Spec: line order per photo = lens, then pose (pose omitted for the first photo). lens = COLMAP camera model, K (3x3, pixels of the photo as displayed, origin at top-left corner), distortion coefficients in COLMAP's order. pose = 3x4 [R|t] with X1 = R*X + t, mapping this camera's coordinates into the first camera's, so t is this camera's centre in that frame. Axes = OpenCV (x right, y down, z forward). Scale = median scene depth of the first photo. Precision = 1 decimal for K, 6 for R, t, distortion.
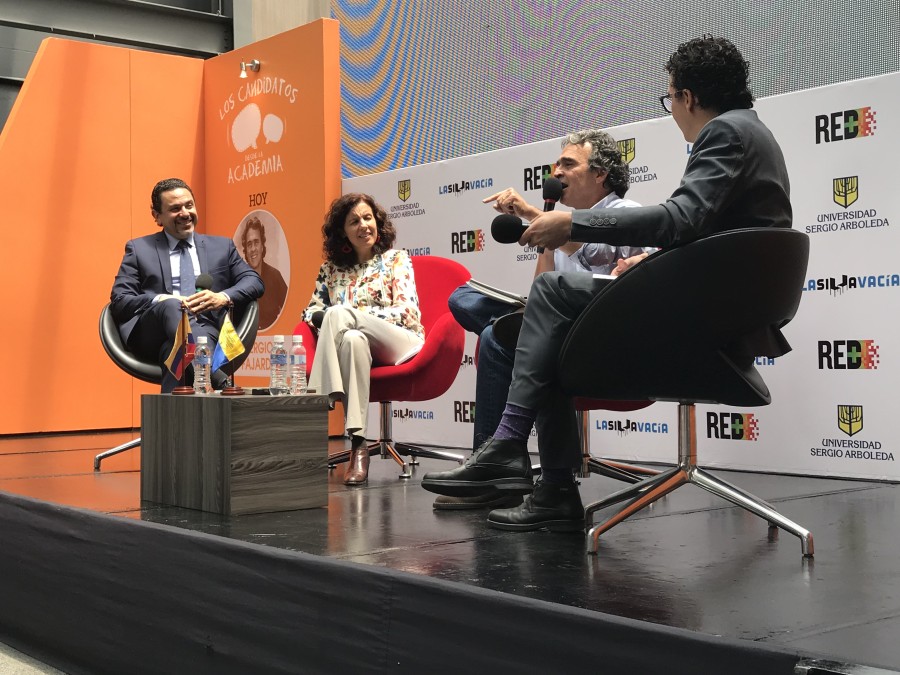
lens RADIAL K [[1273.8, 0, 450.0], [0, 1273.8, 337.5], [0, 0, 1]] dist [0.178633, -0.749454]
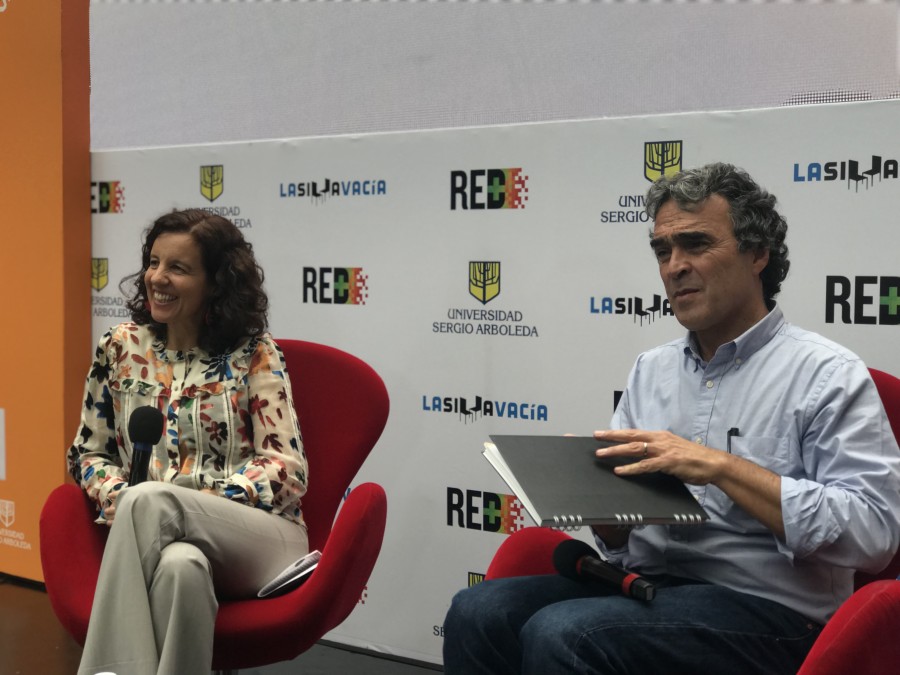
lens RADIAL K [[1358.3, 0, 497.5], [0, 1358.3, 360.3], [0, 0, 1]] dist [0.018643, 0.033026]
pose [[0.967224, 0.022844, 0.252896, -0.058984], [-0.037578, 0.997856, 0.053582, -0.066346], [-0.251129, -0.061329, 0.966009, 0.334041]]
